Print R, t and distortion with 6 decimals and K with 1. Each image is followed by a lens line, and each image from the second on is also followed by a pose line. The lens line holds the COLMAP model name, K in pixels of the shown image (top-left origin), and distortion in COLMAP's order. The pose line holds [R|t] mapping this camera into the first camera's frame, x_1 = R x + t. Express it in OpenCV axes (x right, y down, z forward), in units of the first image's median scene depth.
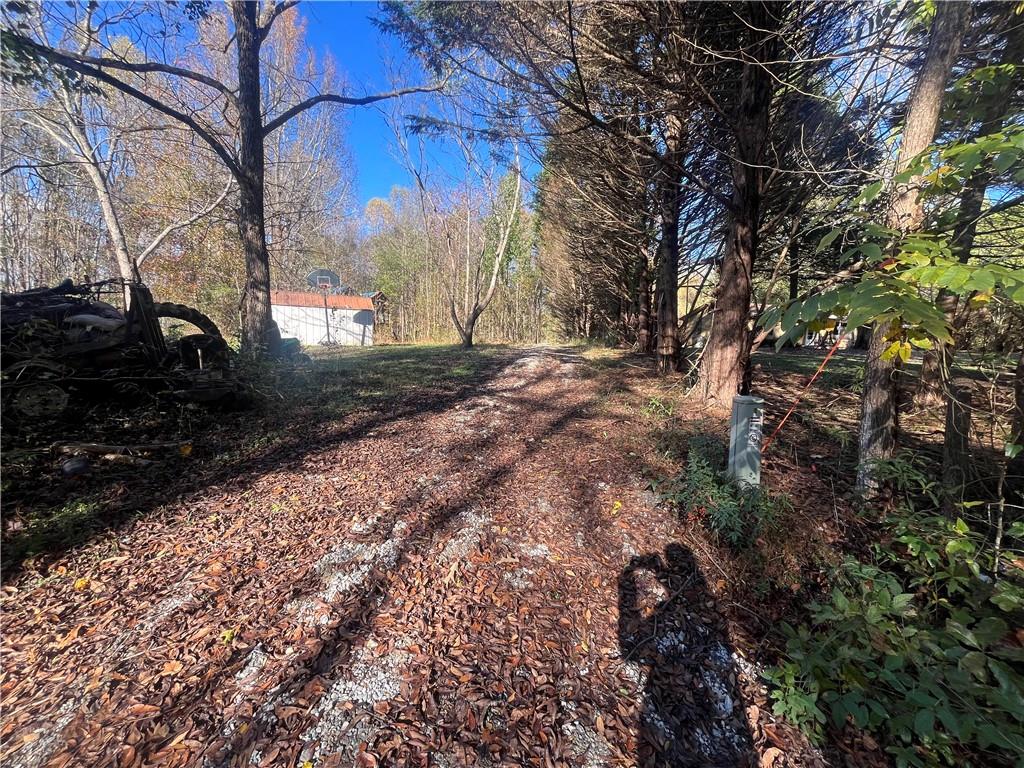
lens RADIAL K [[413.7, 0, 511.8], [0, 413.7, 381.1], [0, 0, 1]] dist [0.000011, -0.000567]
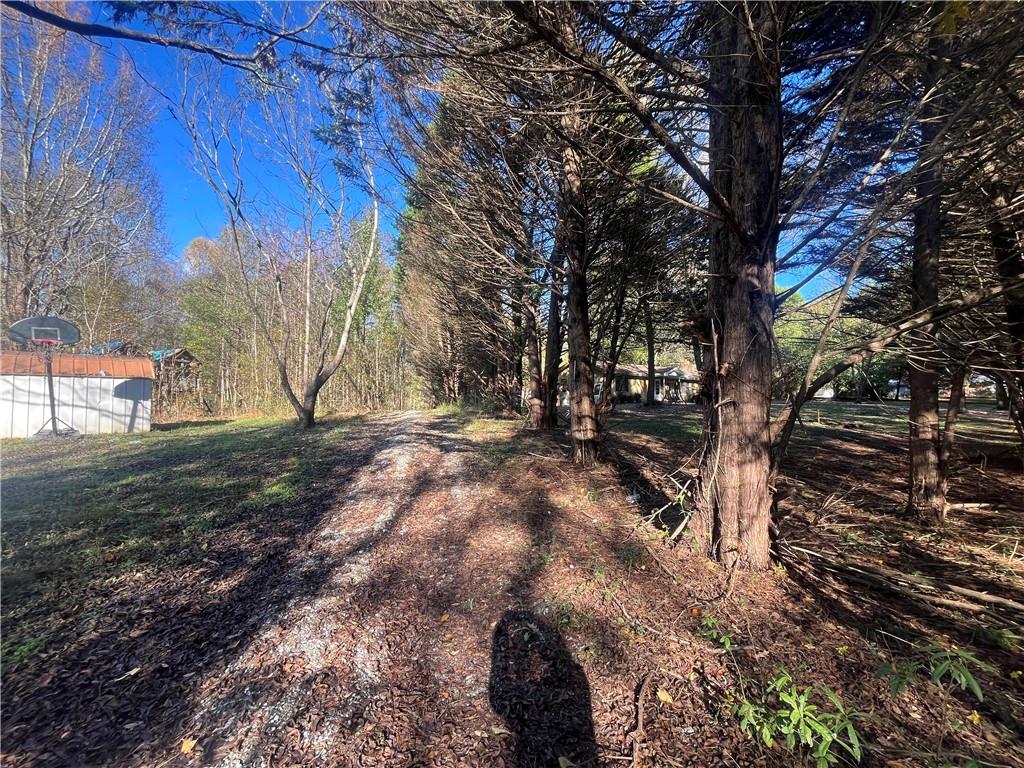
lens RADIAL K [[413.7, 0, 511.8], [0, 413.7, 381.1], [0, 0, 1]] dist [0.000011, -0.000567]
pose [[0.946876, -0.016361, 0.321183, 0.002973], [0.058552, 0.990784, -0.122146, -0.050601], [-0.316224, 0.134463, 0.939107, 0.184151]]
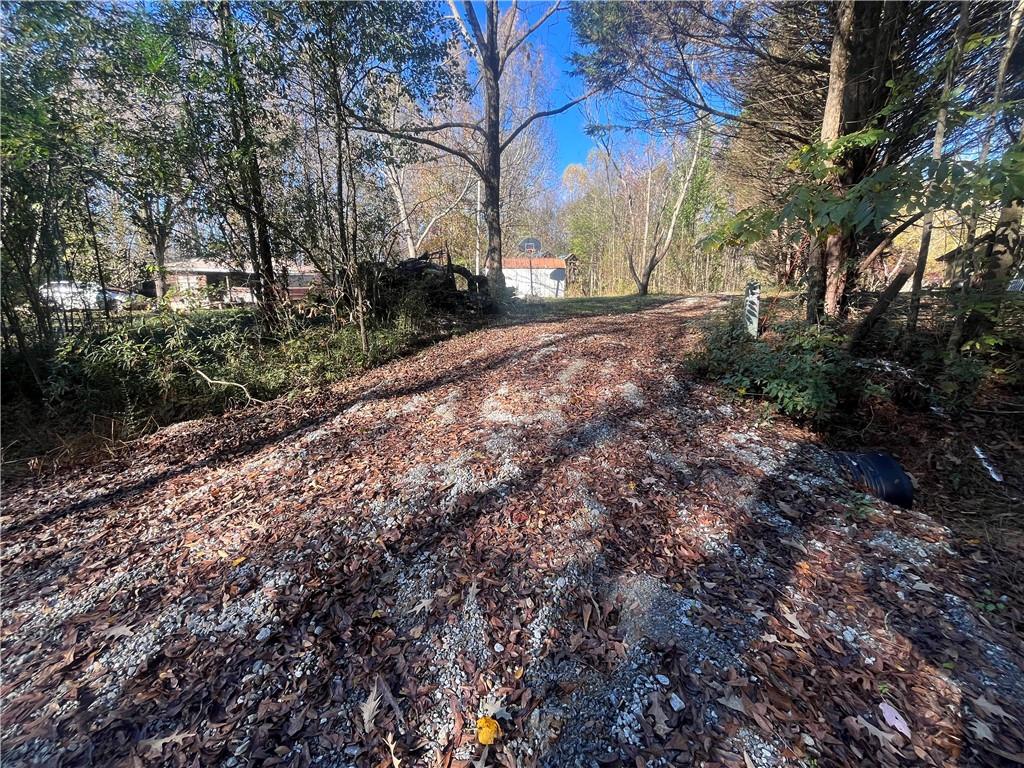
lens RADIAL K [[413.7, 0, 511.8], [0, 413.7, 381.1], [0, 0, 1]] dist [0.000011, -0.000567]
pose [[0.899332, 0.052472, -0.434106, 0.074418], [-0.015755, 0.996018, 0.087752, 0.058547], [0.436982, -0.072078, 0.896578, -0.199930]]
